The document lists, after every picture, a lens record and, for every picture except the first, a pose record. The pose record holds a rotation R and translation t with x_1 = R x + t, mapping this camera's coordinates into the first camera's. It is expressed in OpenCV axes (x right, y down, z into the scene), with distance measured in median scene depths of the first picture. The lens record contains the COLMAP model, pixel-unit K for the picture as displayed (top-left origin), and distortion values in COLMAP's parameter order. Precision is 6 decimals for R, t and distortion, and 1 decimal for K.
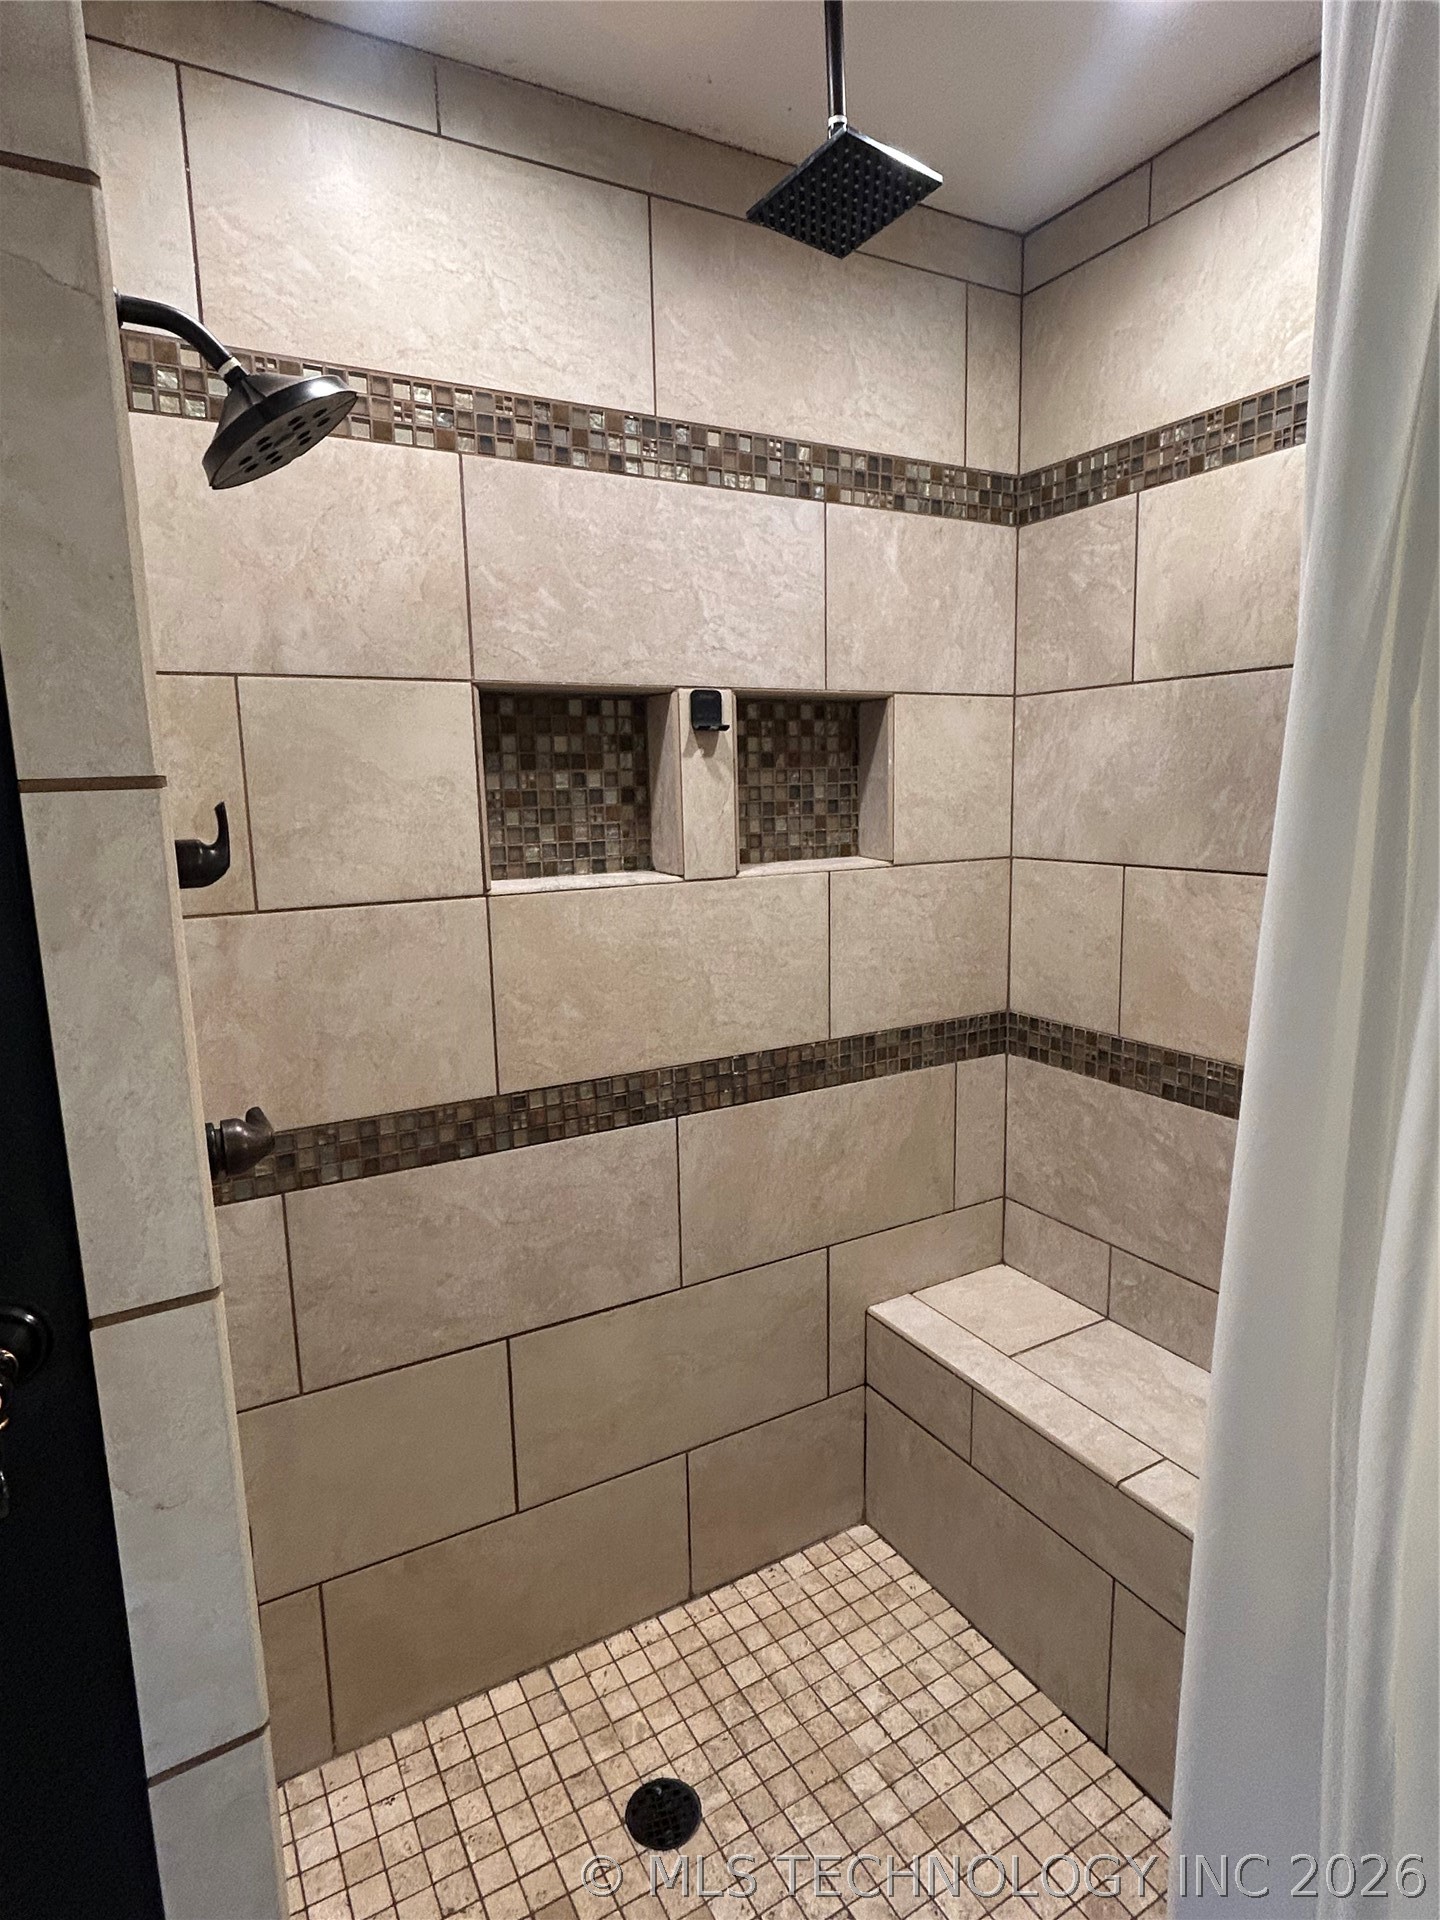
lens RADIAL K [[1051.1, 0, 720.3], [0, 1051.1, 961.5], [0, 0, 1]] dist [-0.002504, -0.000881]
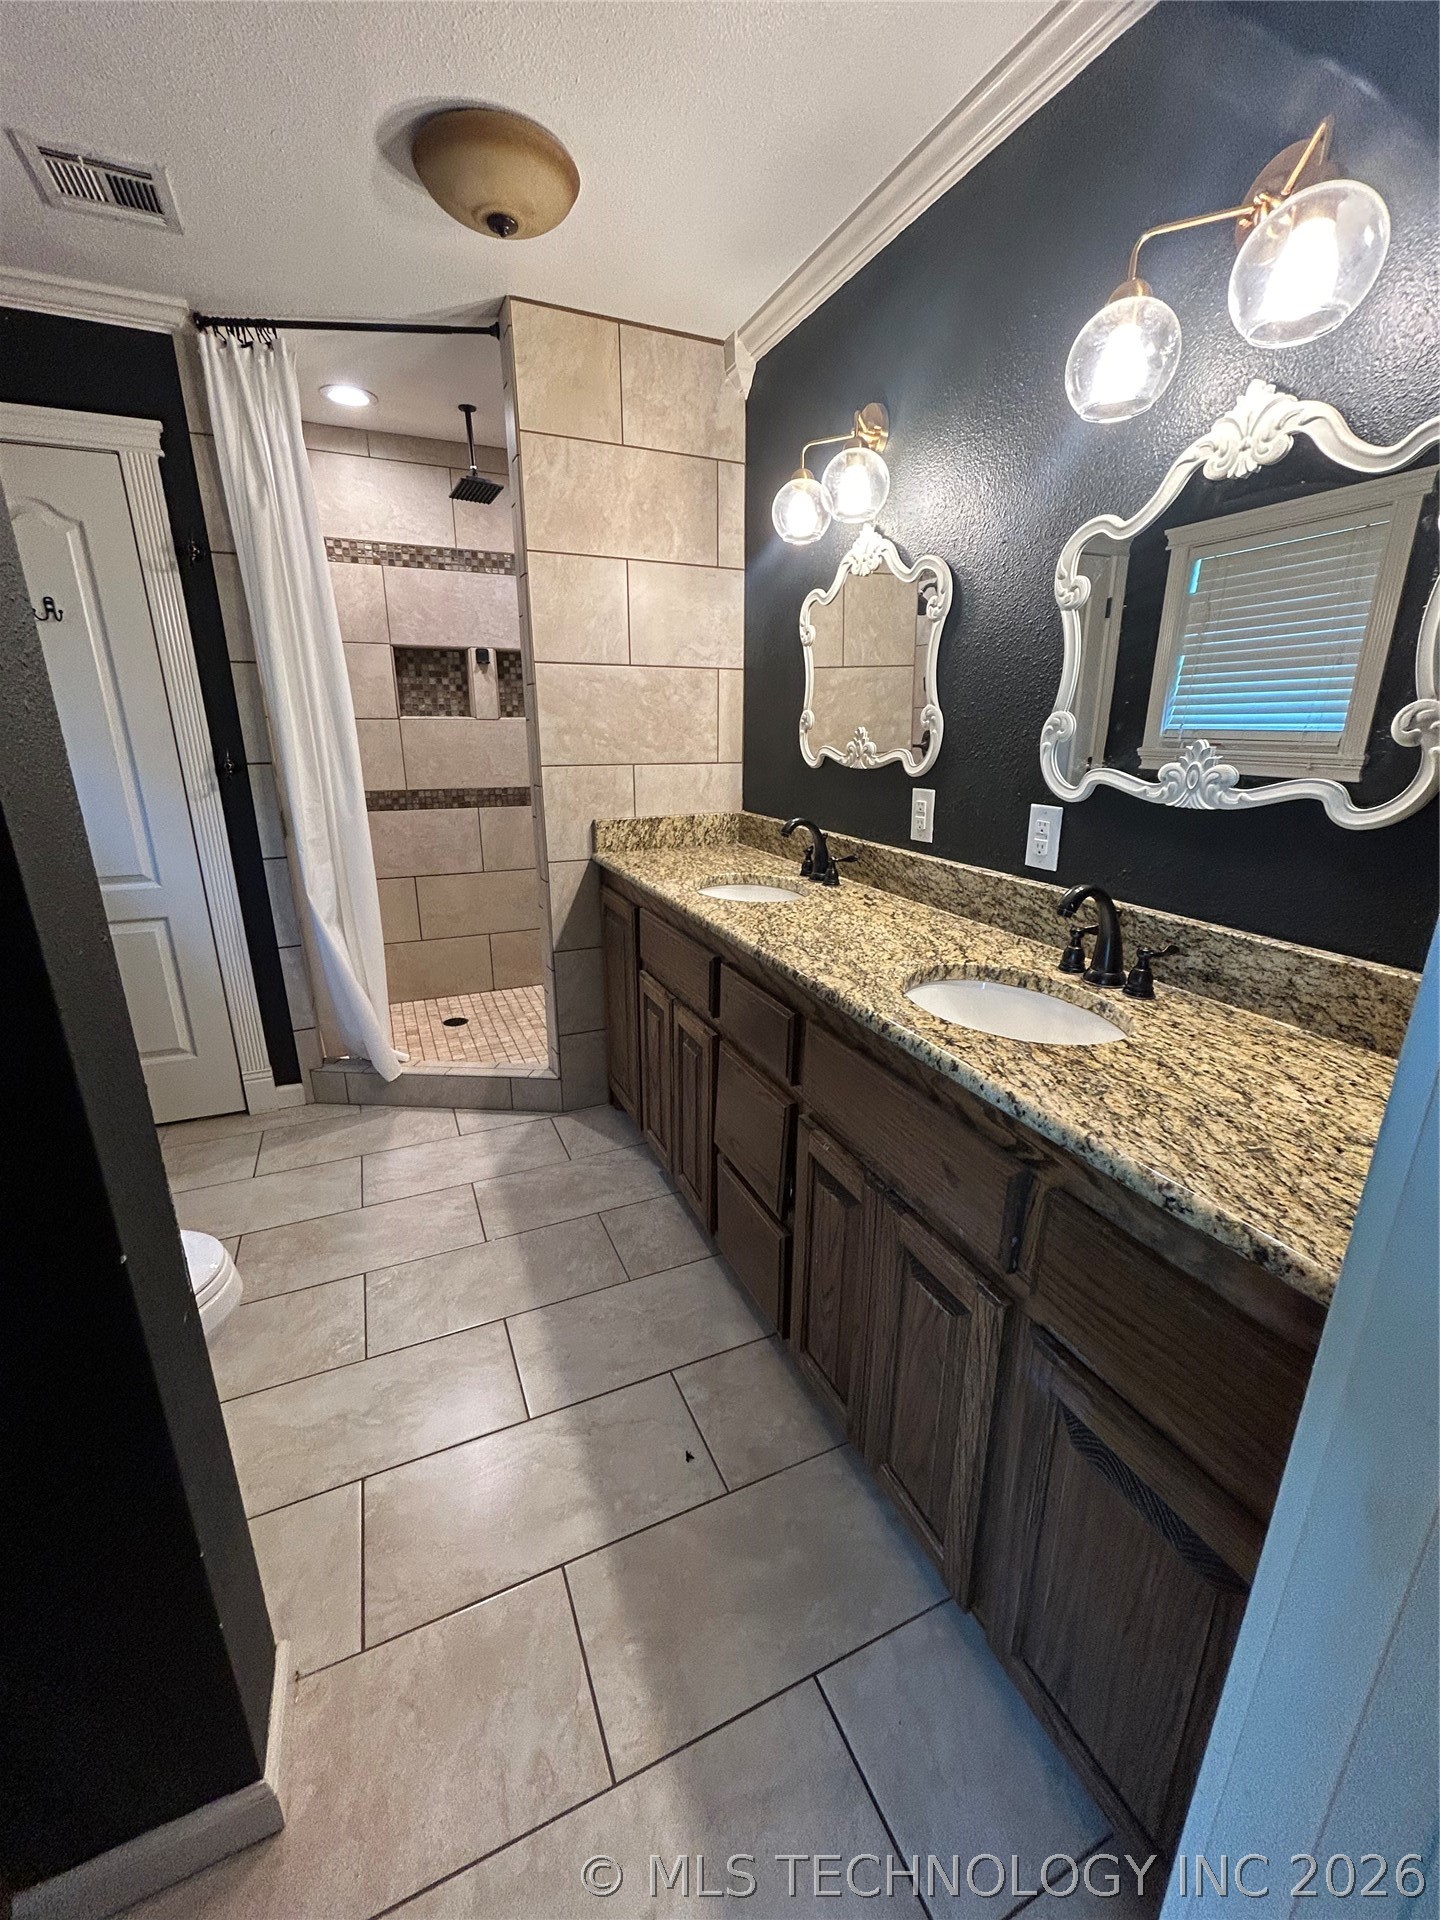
lens RADIAL K [[774.4, 0, 721.7], [0, 774.4, 957.6], [0, 0, 1]] dist [0.000008, 0.000118]
pose [[0.995036, 0.055690, -0.082475, 0.858523], [-0.044293, 0.989980, 0.134081, 0.257156], [0.089116, -0.129763, 0.987532, -1.113885]]
